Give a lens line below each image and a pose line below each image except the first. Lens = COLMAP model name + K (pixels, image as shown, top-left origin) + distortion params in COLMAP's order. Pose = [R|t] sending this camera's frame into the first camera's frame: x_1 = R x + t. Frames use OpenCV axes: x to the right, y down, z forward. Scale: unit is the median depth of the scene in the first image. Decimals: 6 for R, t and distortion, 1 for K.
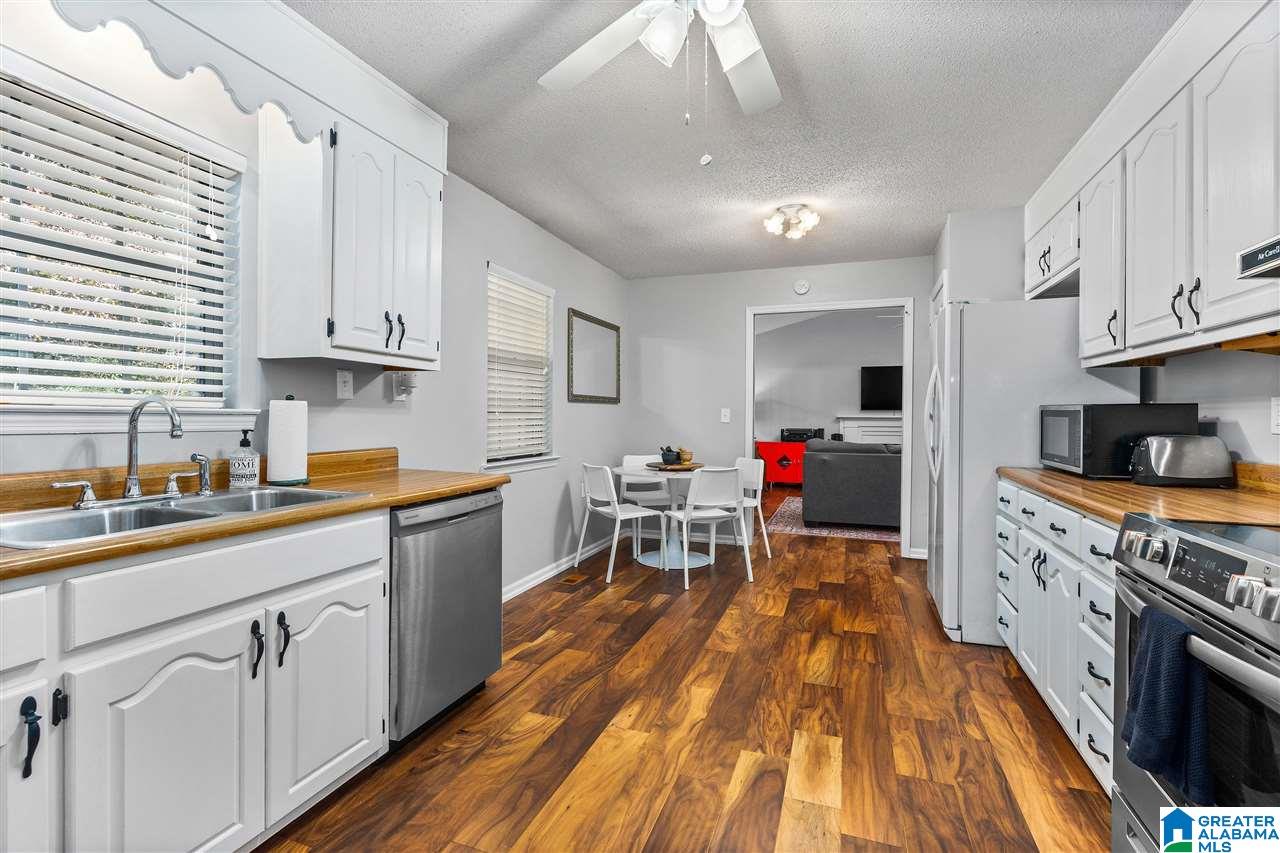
lens RADIAL K [[594.8, 0, 641.0], [0, 594.8, 417.0], [0, 0, 1]] dist [0.001931, 0.000208]
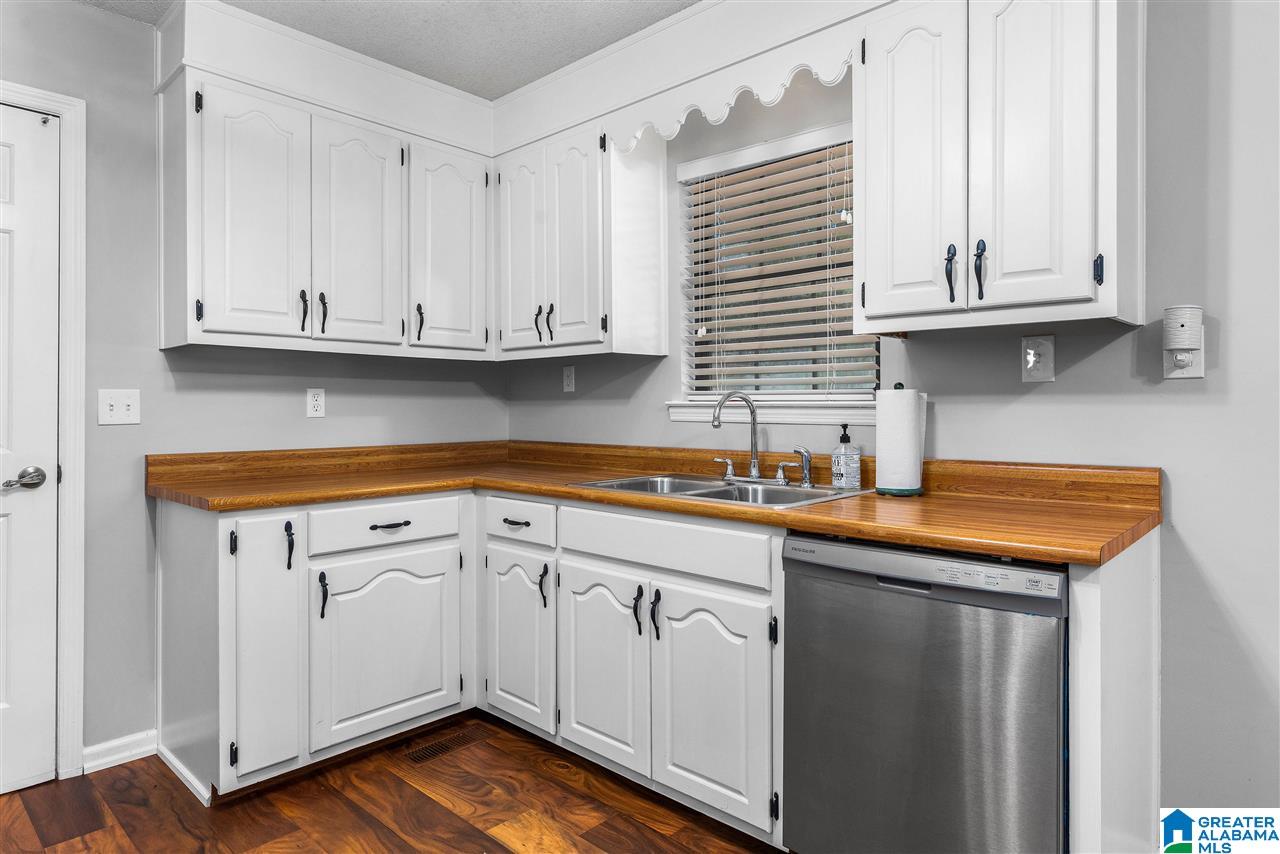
lens RADIAL K [[732.1, 0, 642.1], [0, 732.1, 422.3], [0, 0, 1]] dist [0.000463, 0.000198]
pose [[-0.399385, 0.006090, -0.916763, 0.526907], [-0.005604, 0.999943, 0.009084, 0.011364], [0.916766, 0.008765, -0.399328, 1.279287]]
